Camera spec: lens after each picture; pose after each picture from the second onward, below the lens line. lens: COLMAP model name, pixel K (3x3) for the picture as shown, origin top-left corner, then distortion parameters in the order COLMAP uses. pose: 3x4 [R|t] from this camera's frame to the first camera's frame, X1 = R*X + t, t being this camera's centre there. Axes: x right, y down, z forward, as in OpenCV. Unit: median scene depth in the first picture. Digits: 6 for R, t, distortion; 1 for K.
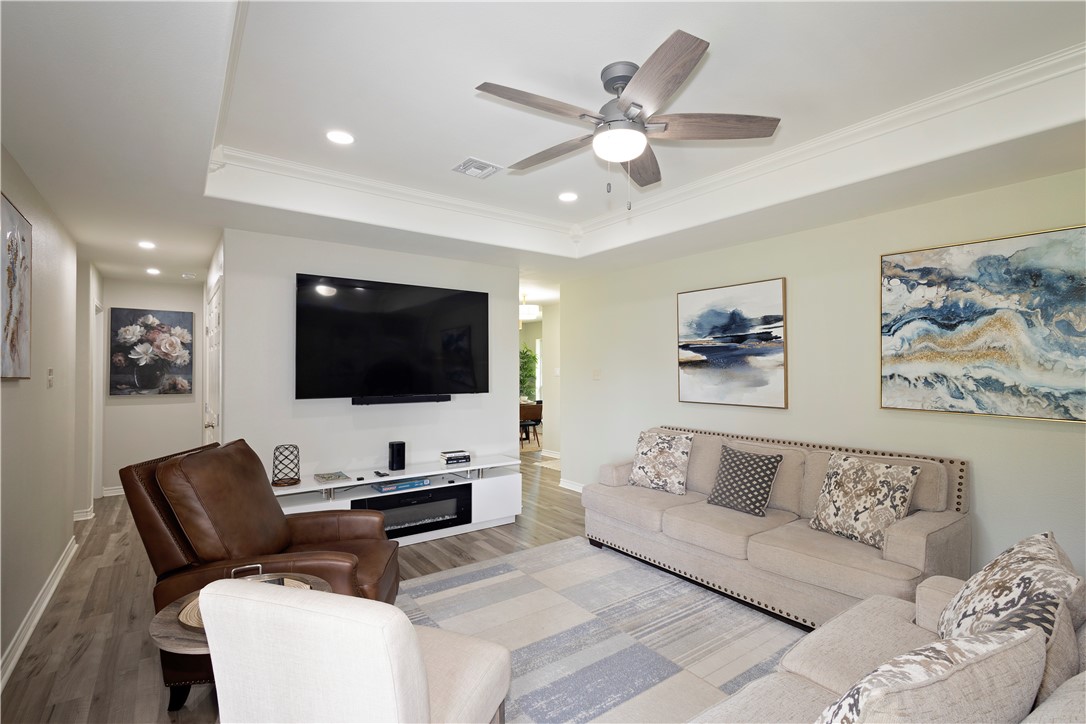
lens RADIAL K [[501.4, 0, 537.0], [0, 501.4, 363.1], [0, 0, 1]] dist [0.000744, 0.000445]
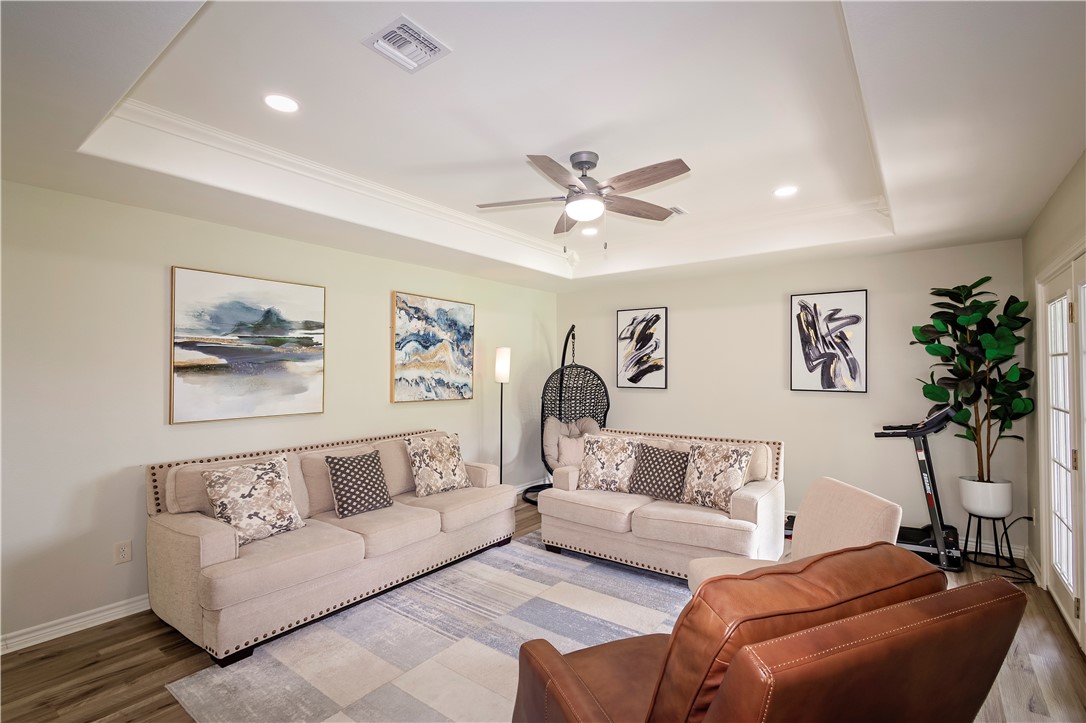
lens RADIAL K [[501.4, 0, 546.3], [0, 501.4, 362.2], [0, 0, 1]] dist [0.000744, 0.000445]
pose [[-0.307390, 0.021809, 0.951334, -0.756559], [-0.000859, 0.999731, -0.023196, 0.011221], [-0.951583, -0.007947, -0.307288, 1.046419]]
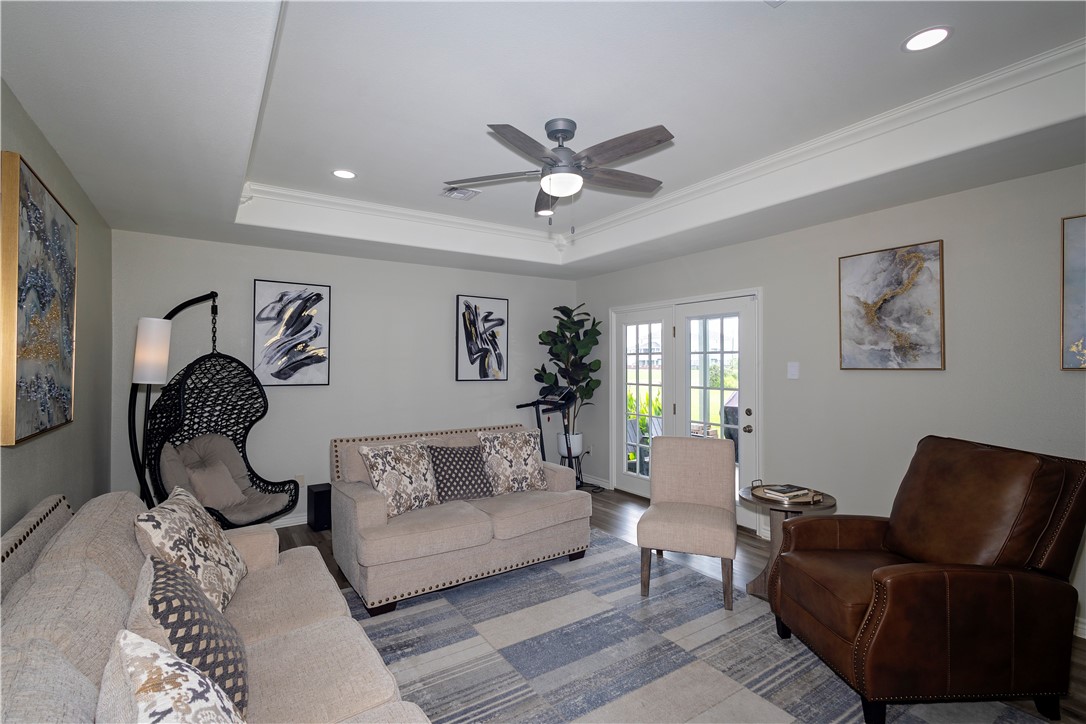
lens RADIAL K [[501.4, 0, 549.2], [0, 501.4, 359.8], [0, 0, 1]] dist [0.000744, 0.000445]
pose [[-0.999683, 0.007866, 0.023901, 0.115601], [0.007563, 0.999890, -0.012757, 0.013752], [-0.023999, -0.012572, -0.999633, 1.542453]]
